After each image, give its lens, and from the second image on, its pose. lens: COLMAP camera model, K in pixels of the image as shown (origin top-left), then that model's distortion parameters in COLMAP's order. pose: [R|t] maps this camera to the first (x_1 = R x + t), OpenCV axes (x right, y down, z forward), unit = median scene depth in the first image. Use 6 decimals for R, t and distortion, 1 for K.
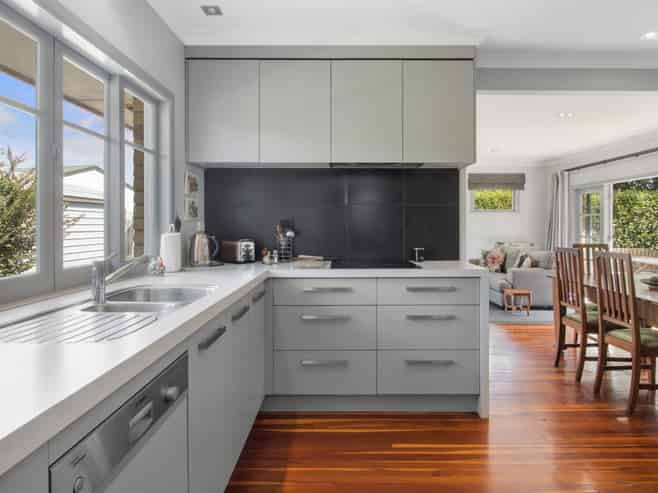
lens RADIAL K [[349.9, 0, 332.7], [0, 349.9, 233.5], [0, 0, 1]] dist [0.001388, 0.001162]
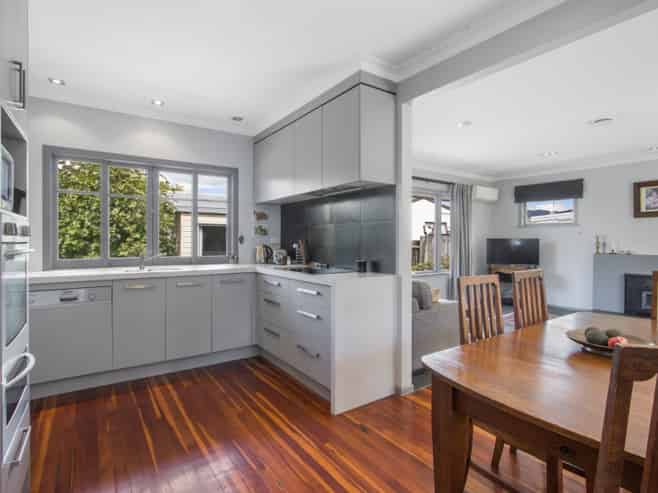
lens RADIAL K [[349.9, 0, 332.7], [0, 349.9, 233.5], [0, 0, 1]] dist [0.001388, 0.001162]
pose [[0.567875, -0.022269, -0.822814, 1.239919], [-0.004852, 0.999526, -0.030401, -0.003127], [0.823101, 0.021256, 0.567498, 0.336129]]
